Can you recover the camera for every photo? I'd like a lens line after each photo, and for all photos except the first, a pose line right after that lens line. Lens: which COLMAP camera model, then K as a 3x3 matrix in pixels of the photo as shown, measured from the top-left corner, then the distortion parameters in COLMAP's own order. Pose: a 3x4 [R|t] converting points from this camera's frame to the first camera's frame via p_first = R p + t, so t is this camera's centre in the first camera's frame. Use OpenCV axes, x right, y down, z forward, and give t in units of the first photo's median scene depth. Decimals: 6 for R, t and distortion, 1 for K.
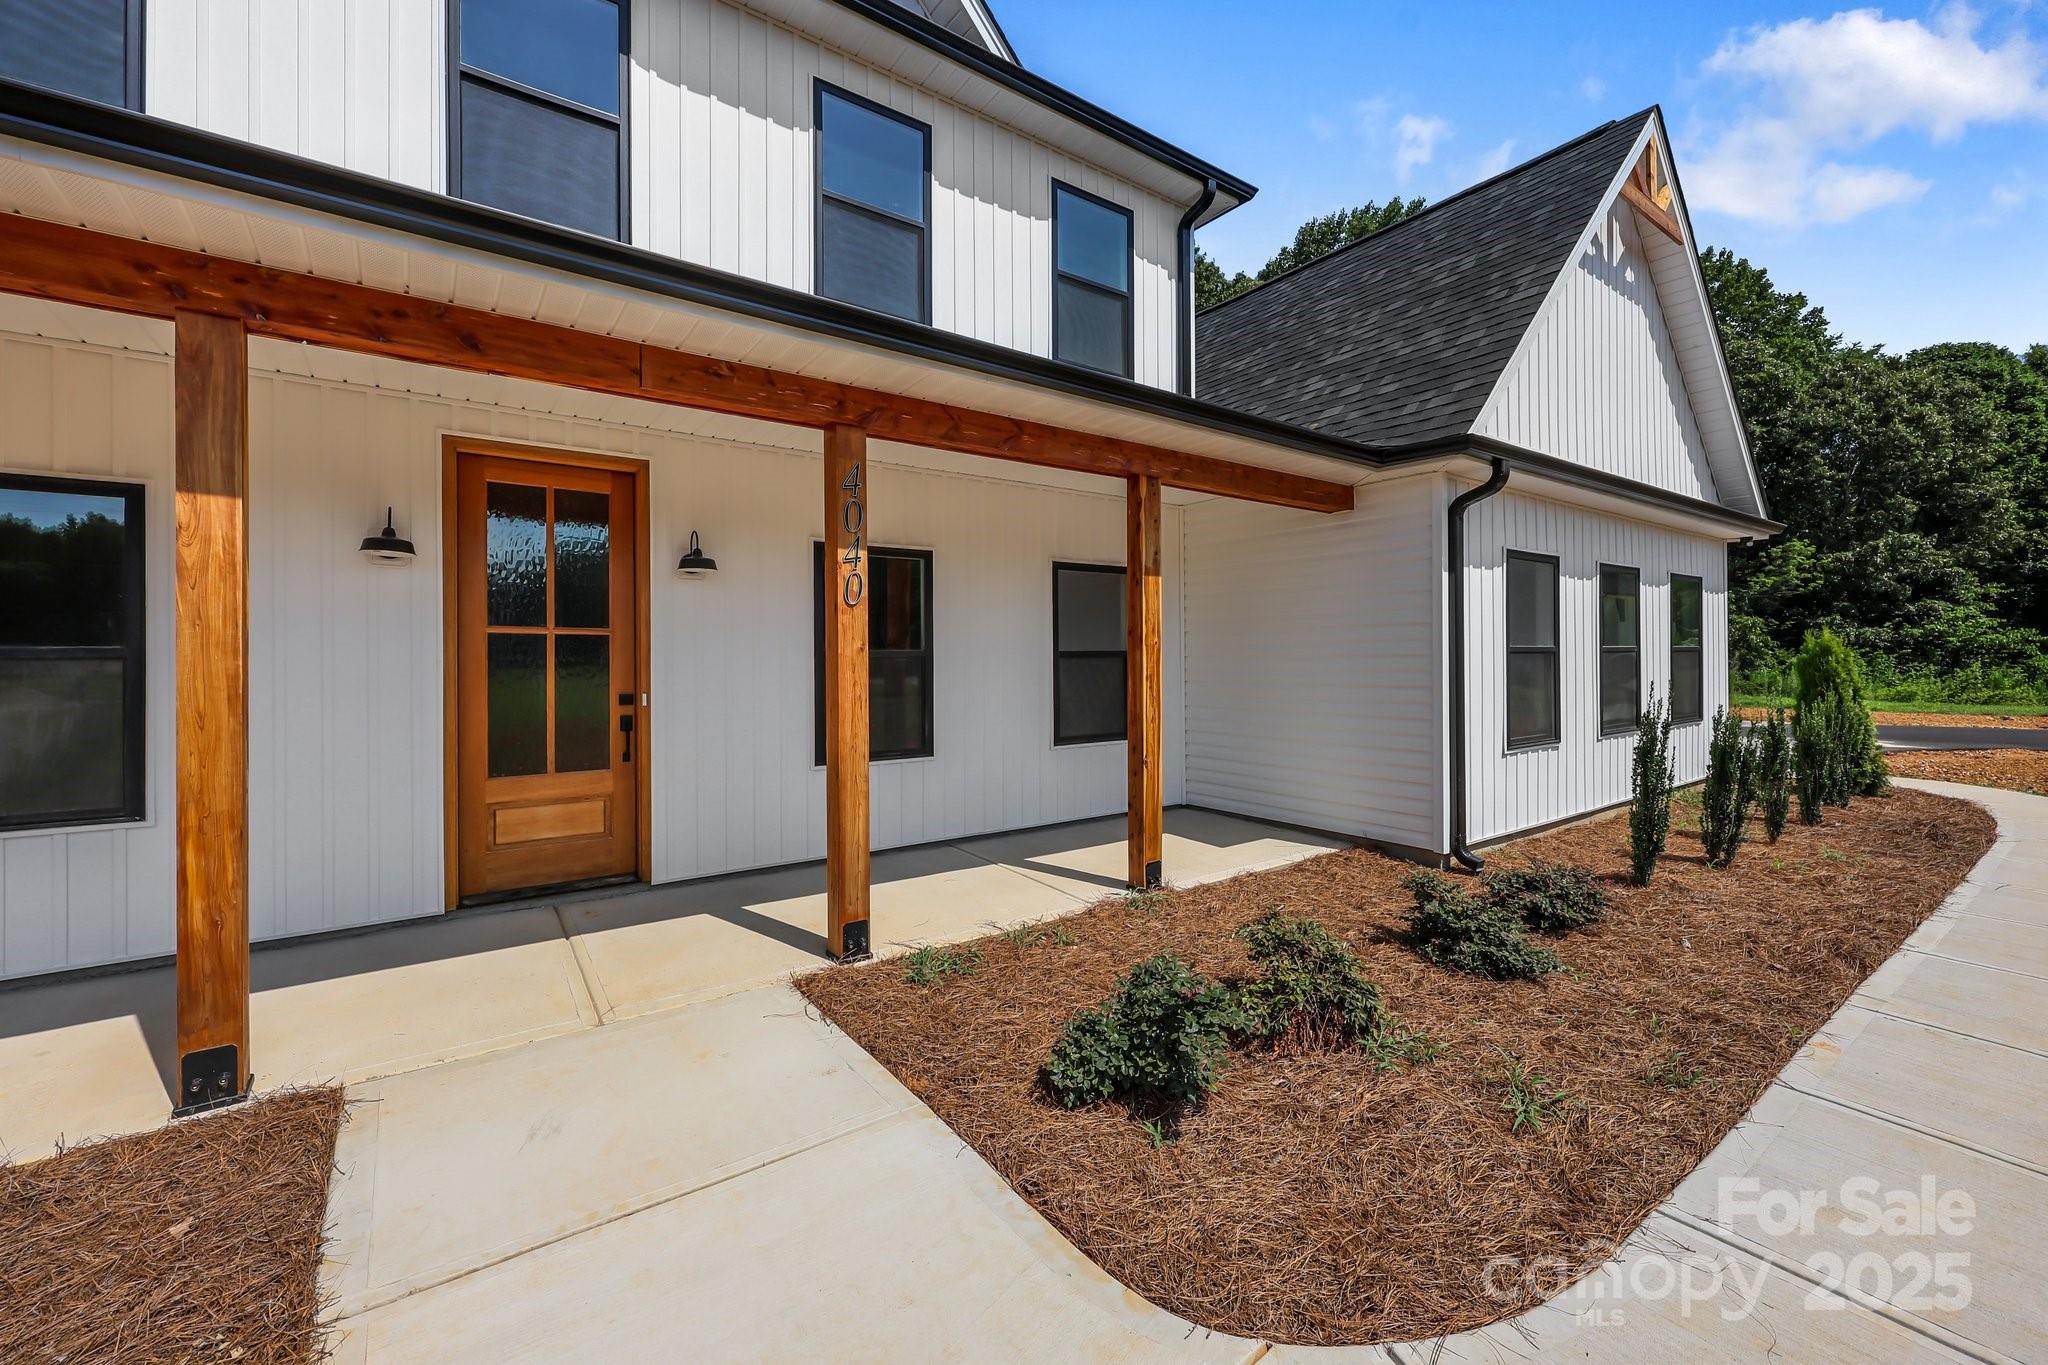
lens RADIAL K [[832.8, 0, 1025.2], [0, 832.8, 671.5], [0, 0, 1]] dist [-0.001064, -0.000121]
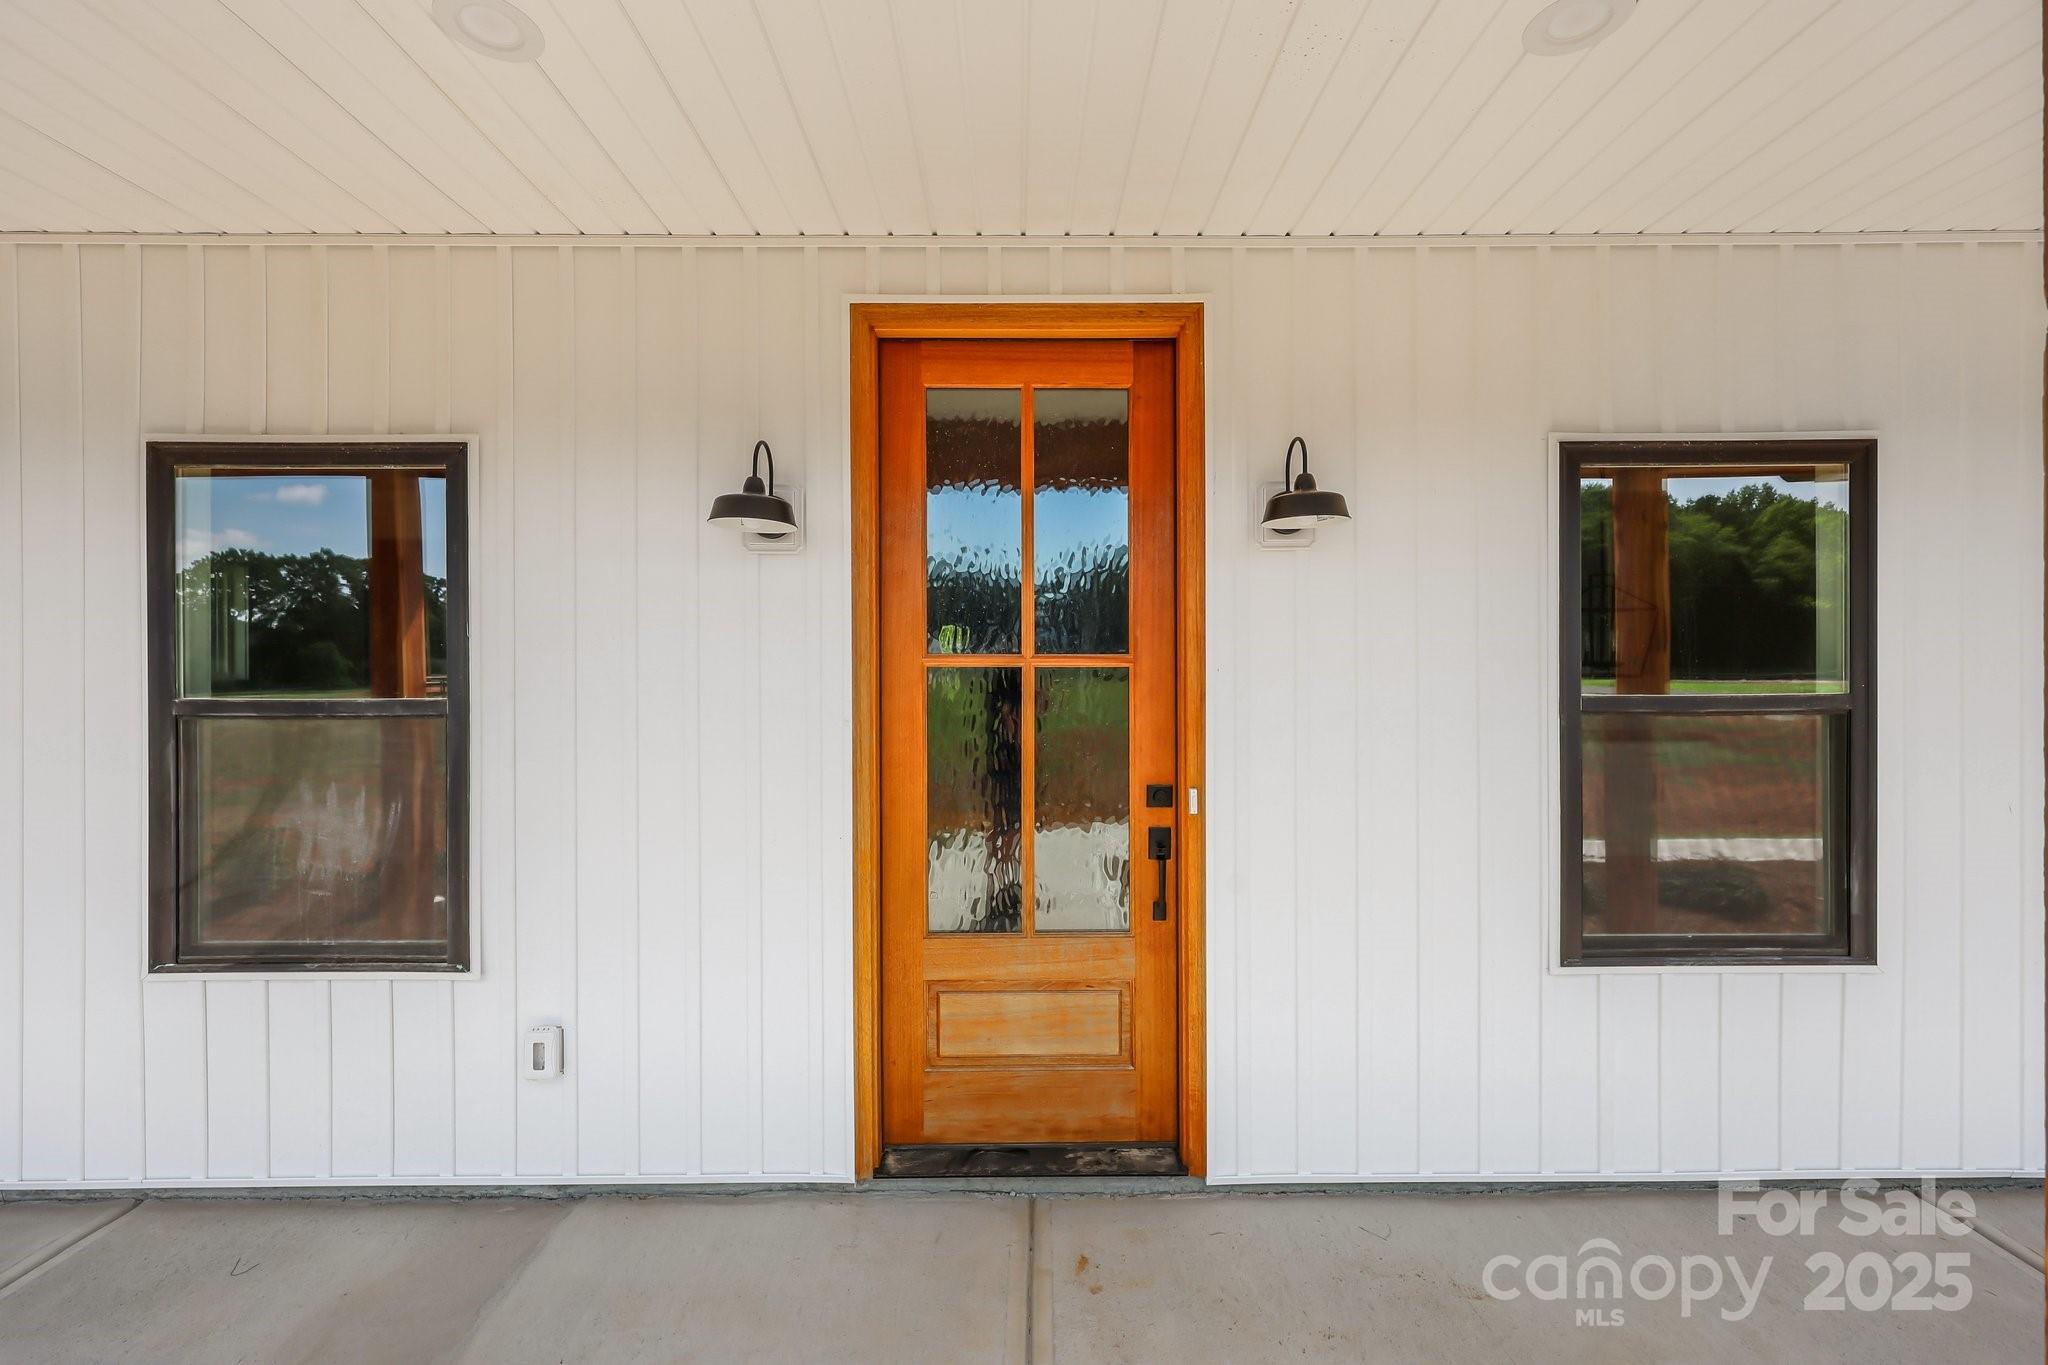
lens RADIAL K [[832.8, 0, 1025.2], [0, 832.8, 671.5], [0, 0, 1]] dist [-0.001064, -0.000121]
pose [[0.825287, -0.001848, -0.564711, -0.265227], [-0.002897, 0.999968, -0.007507, -0.036837], [0.564707, 0.007831, 0.825254, 0.545696]]
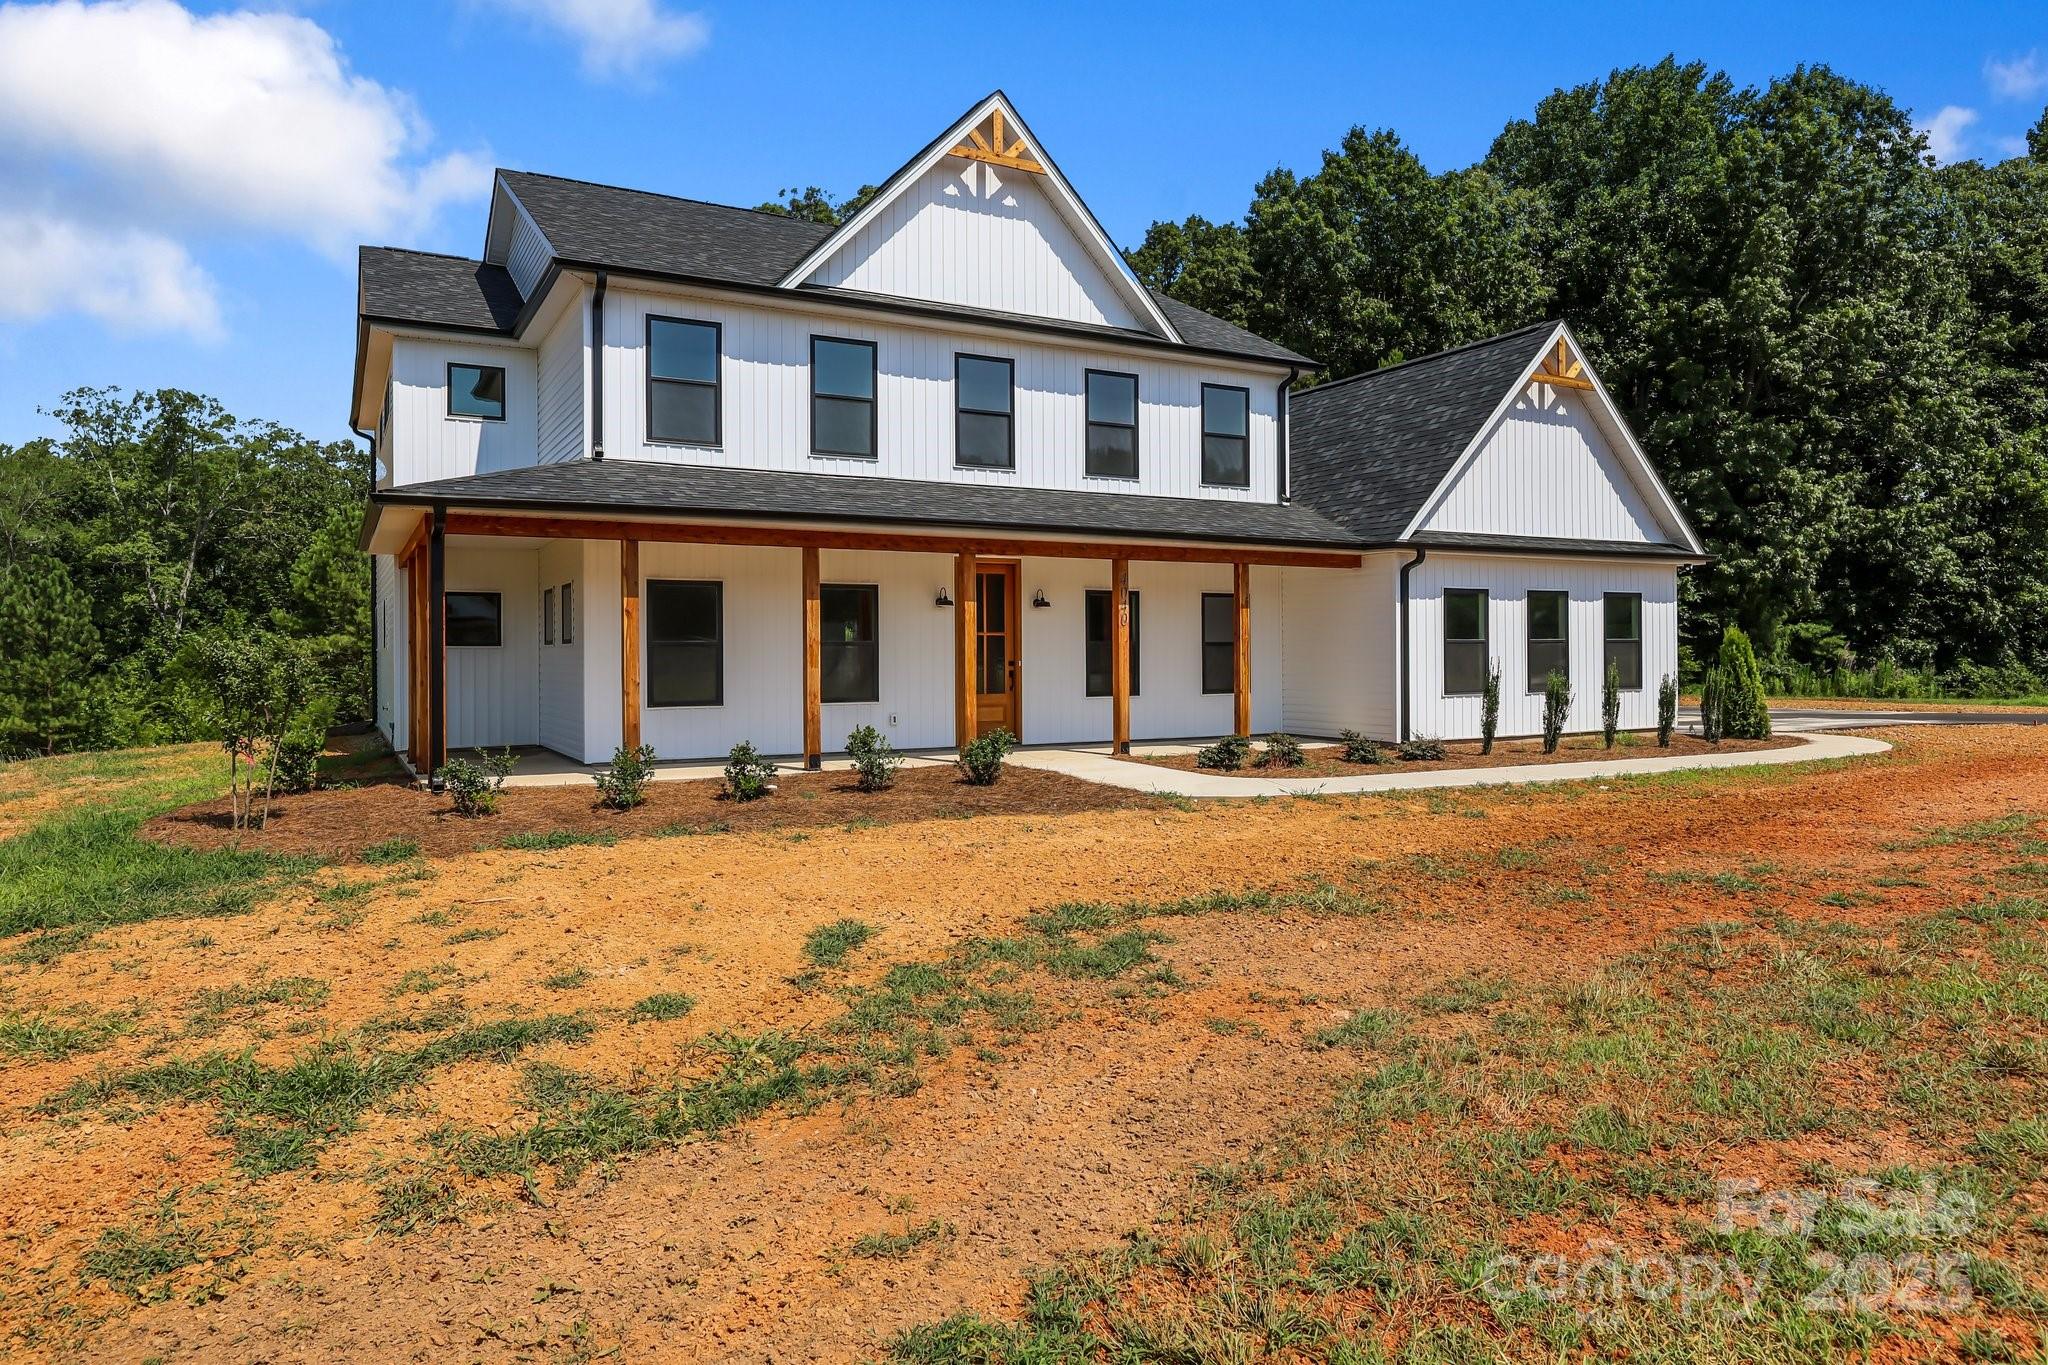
lens RADIAL K [[1294.5, 0, 1024.0], [0, 1294.5, 682.5], [0, 0, 1]] dist [-0.006268, -0.000567]
pose [[0.992272, 0.004558, -0.124001, 0.000140], [-0.003193, 0.999932, 0.011203, 0.045627], [0.124043, -0.010720, 0.992219, -2.527585]]
